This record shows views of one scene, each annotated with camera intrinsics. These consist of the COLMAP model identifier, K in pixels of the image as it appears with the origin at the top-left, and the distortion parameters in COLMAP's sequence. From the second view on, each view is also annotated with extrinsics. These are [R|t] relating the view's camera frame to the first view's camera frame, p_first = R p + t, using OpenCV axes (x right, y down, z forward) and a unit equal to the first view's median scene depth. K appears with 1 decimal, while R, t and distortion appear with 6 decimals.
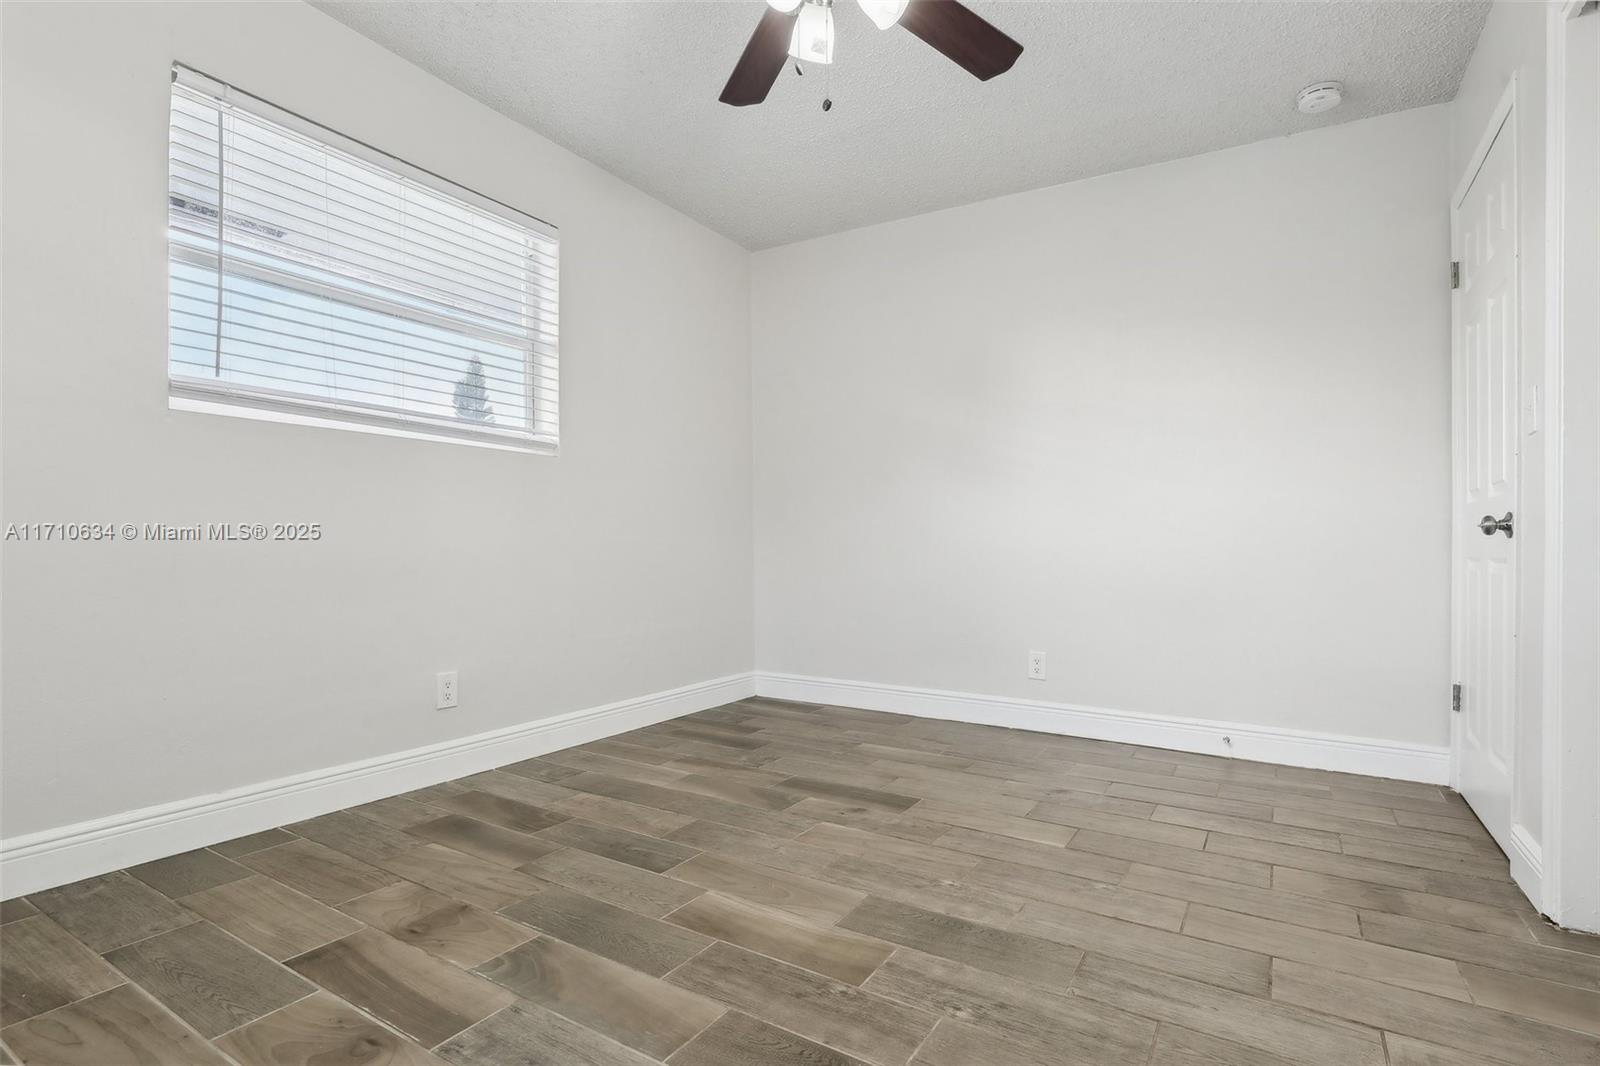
lens RADIAL K [[770.2, 0, 811.7], [0, 770.2, 542.1], [0, 0, 1]] dist [-0.017579, 0.000467]
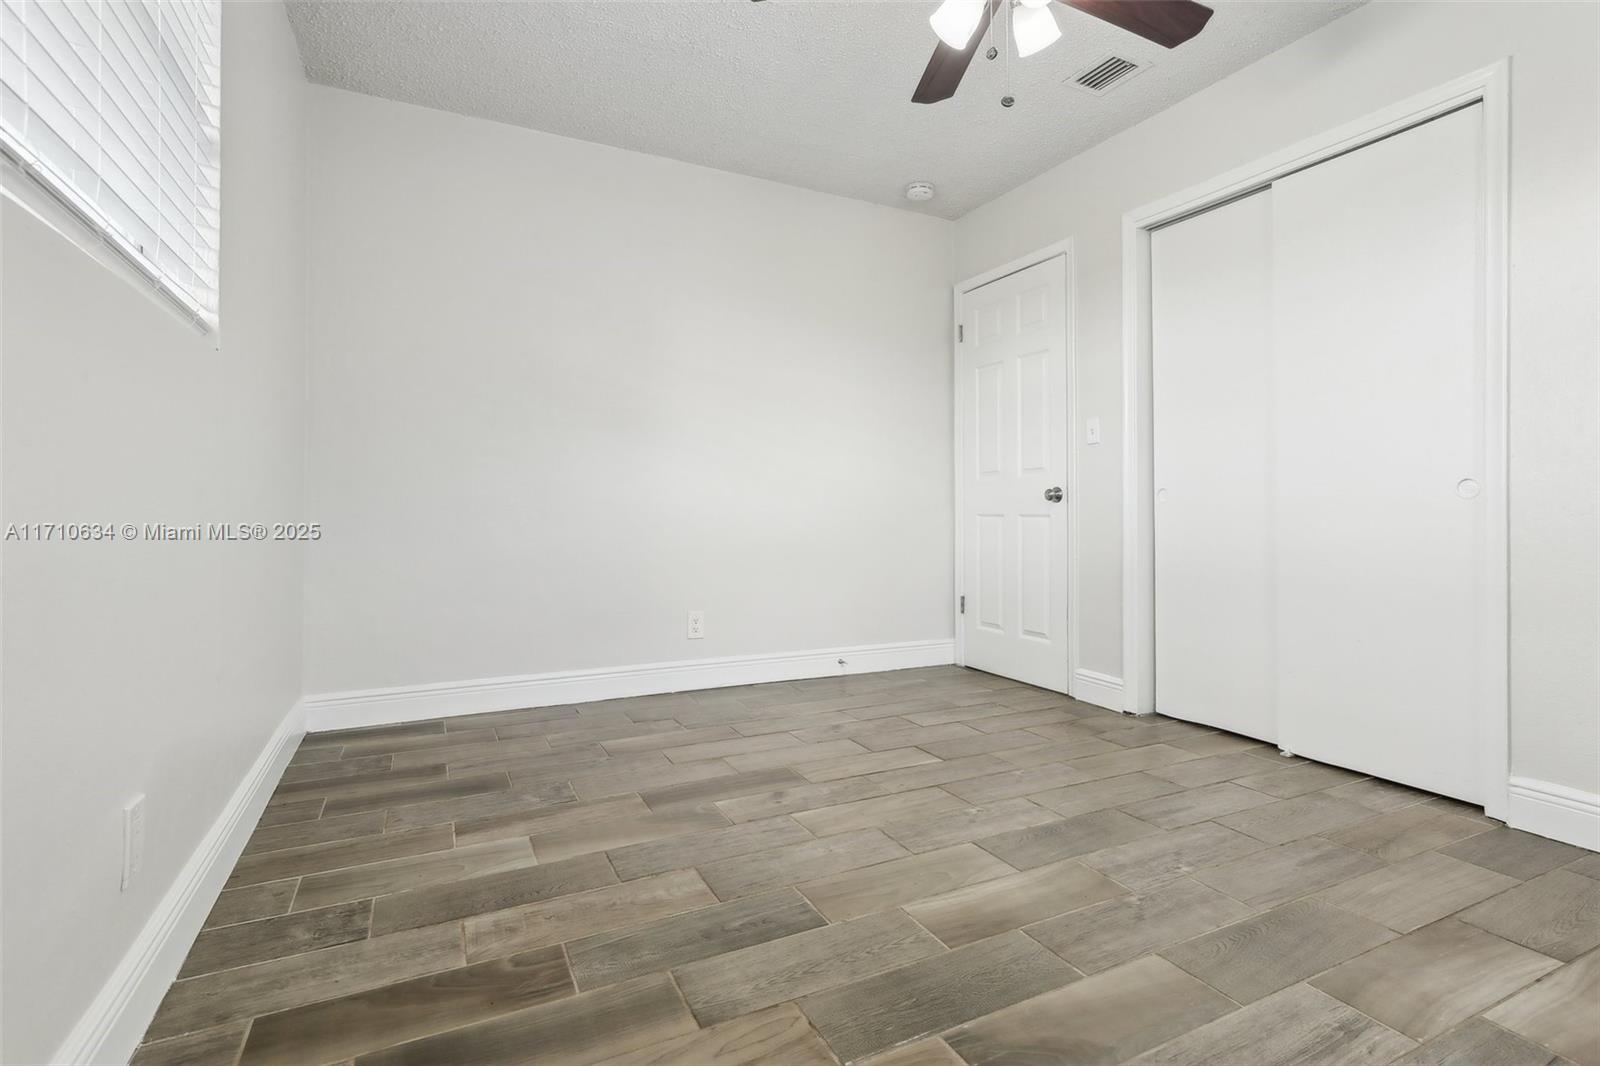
lens RADIAL K [[763.5, 0, 804.0], [0, 763.5, 491.5], [0, 0, 1]] dist [-0.010400, 0.000478]
pose [[0.543002, 0.009647, 0.839676, -0.762726], [0.000793, 0.999928, -0.012001, -0.009509], [-0.839731, 0.007182, 0.542955, 0.506167]]
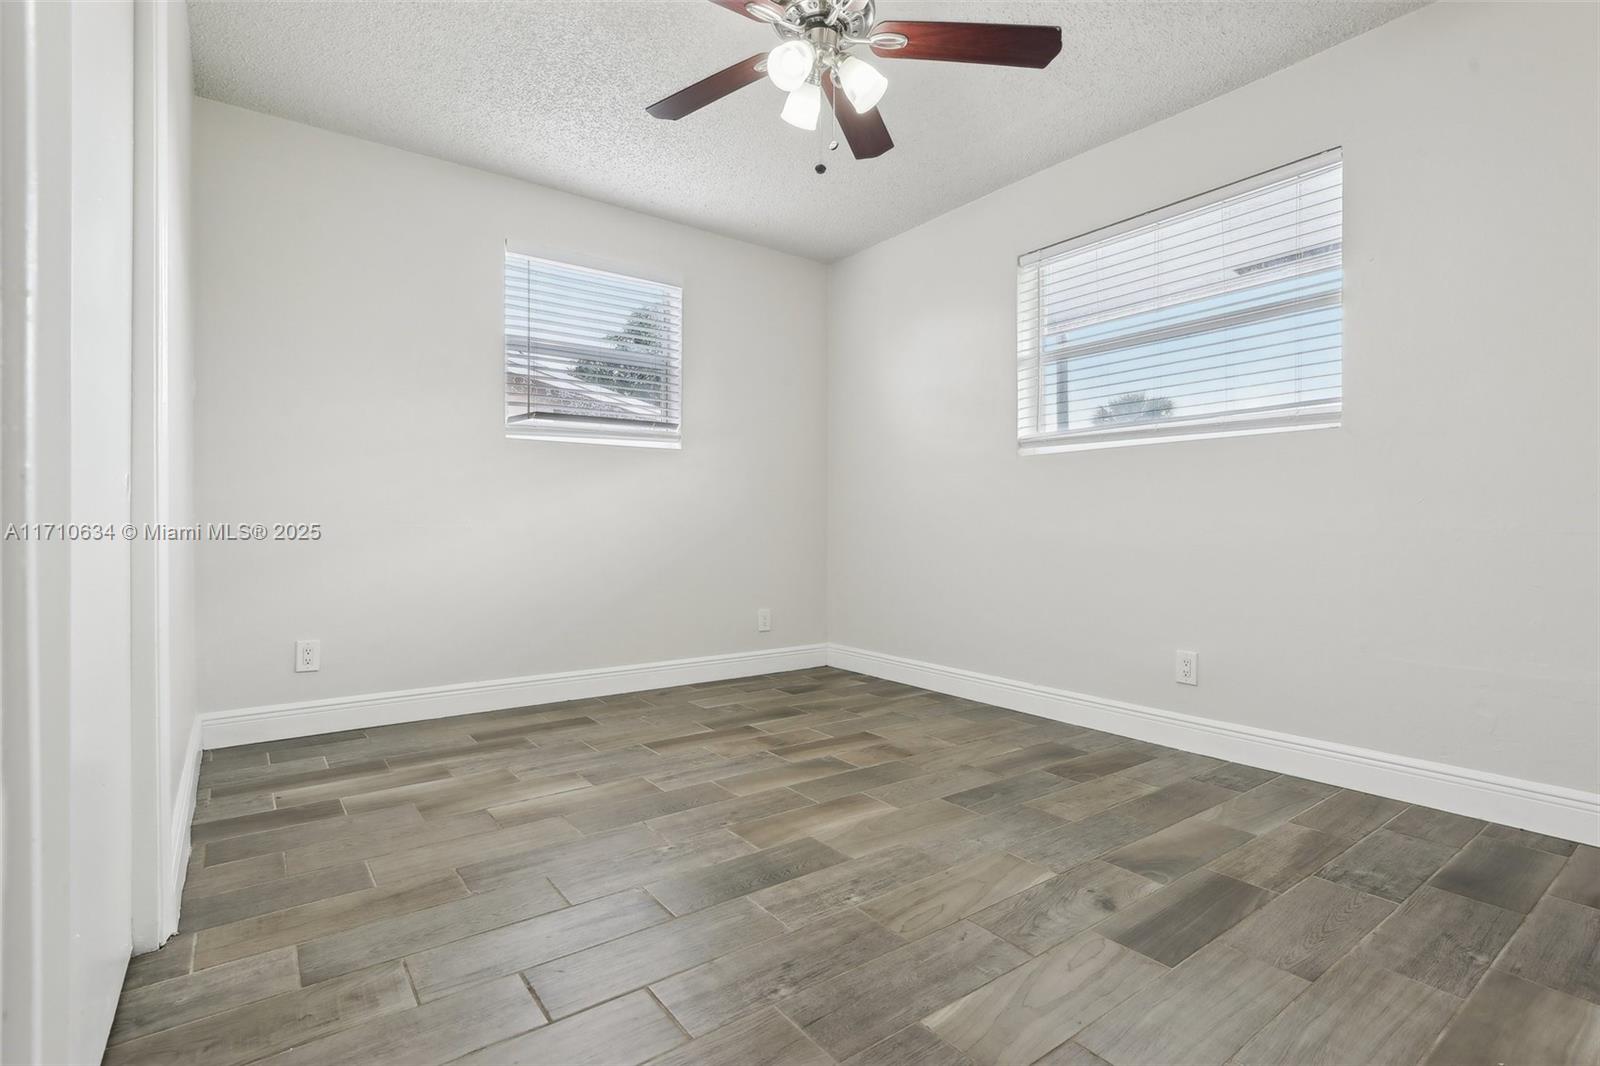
lens RADIAL K [[770.2, 0, 811.7], [0, 770.2, 542.1], [0, 0, 1]] dist [-0.017579, 0.000467]
pose [[-0.369655, 0.002448, -0.929166, 0.879900], [-0.004415, 0.999981, 0.004391, 0.015278], [0.929158, 0.005725, -0.369637, 1.088569]]
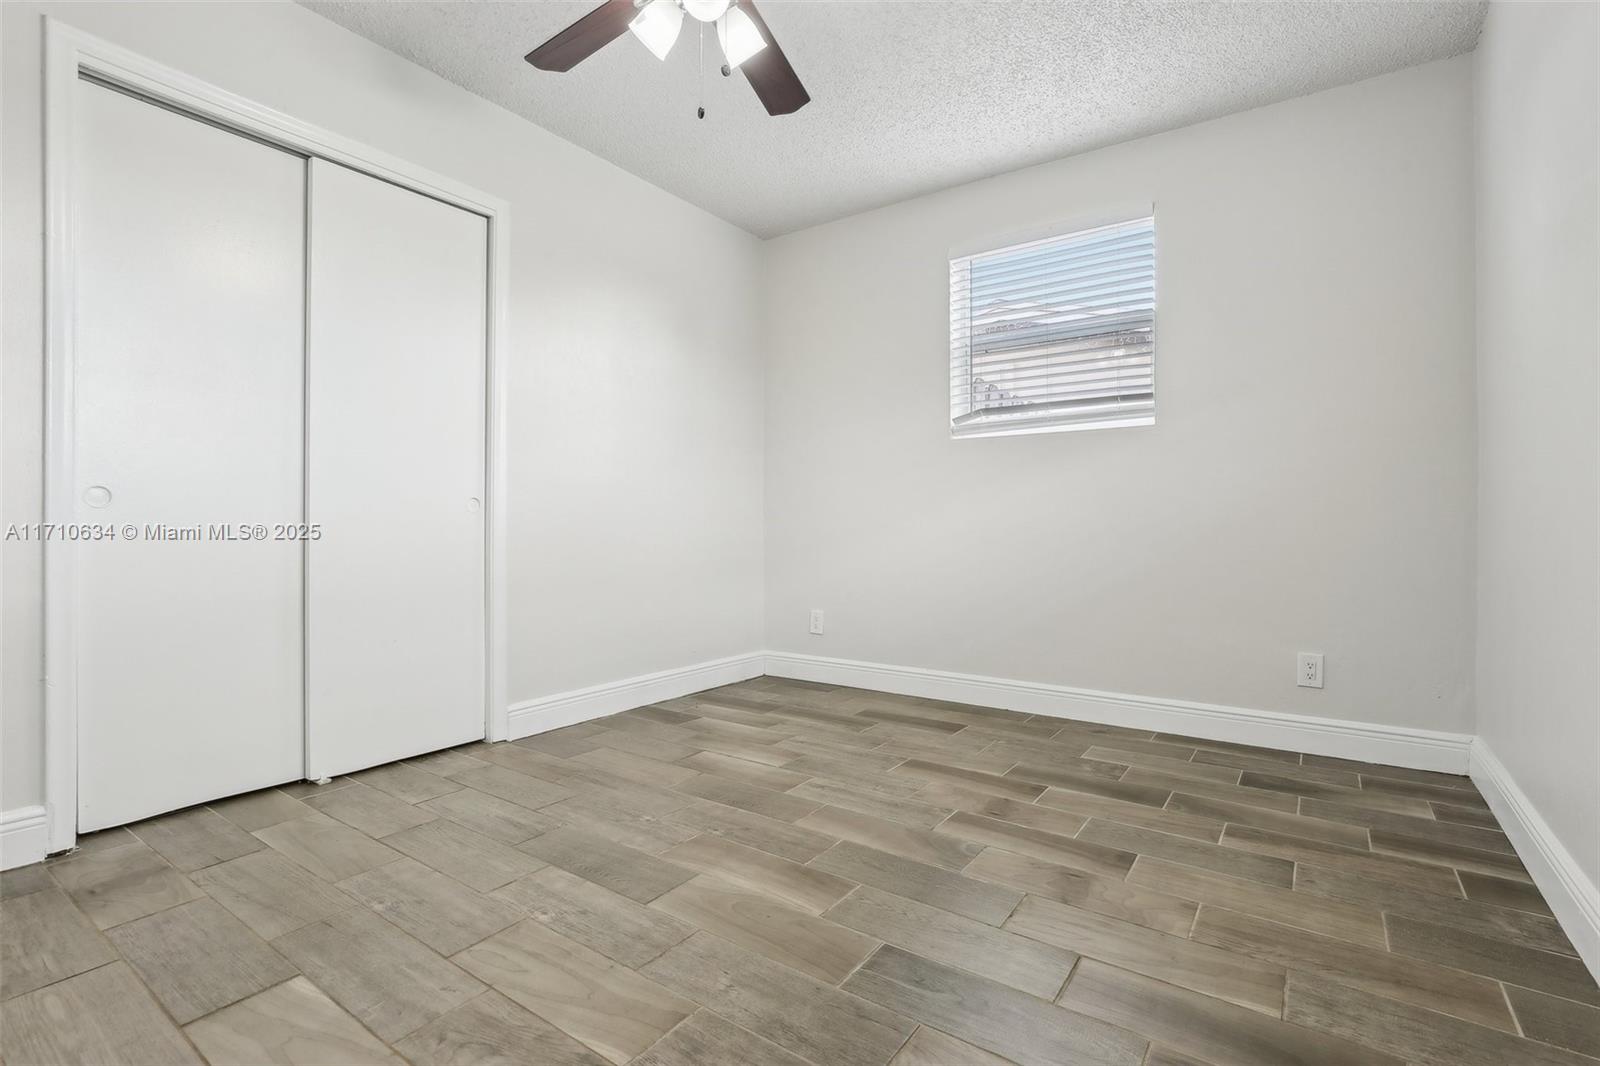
lens RADIAL K [[750.0, 0, 800.0], [0, 750.0, 533.0], [0, 0, 1]] dist [-0.013068, 0.000507]
pose [[-0.996891, -0.017399, 0.076850, -0.139543], [-0.016826, 0.999826, 0.008094, 0.002636], [-0.076977, 0.006775, -0.997010, 1.530100]]
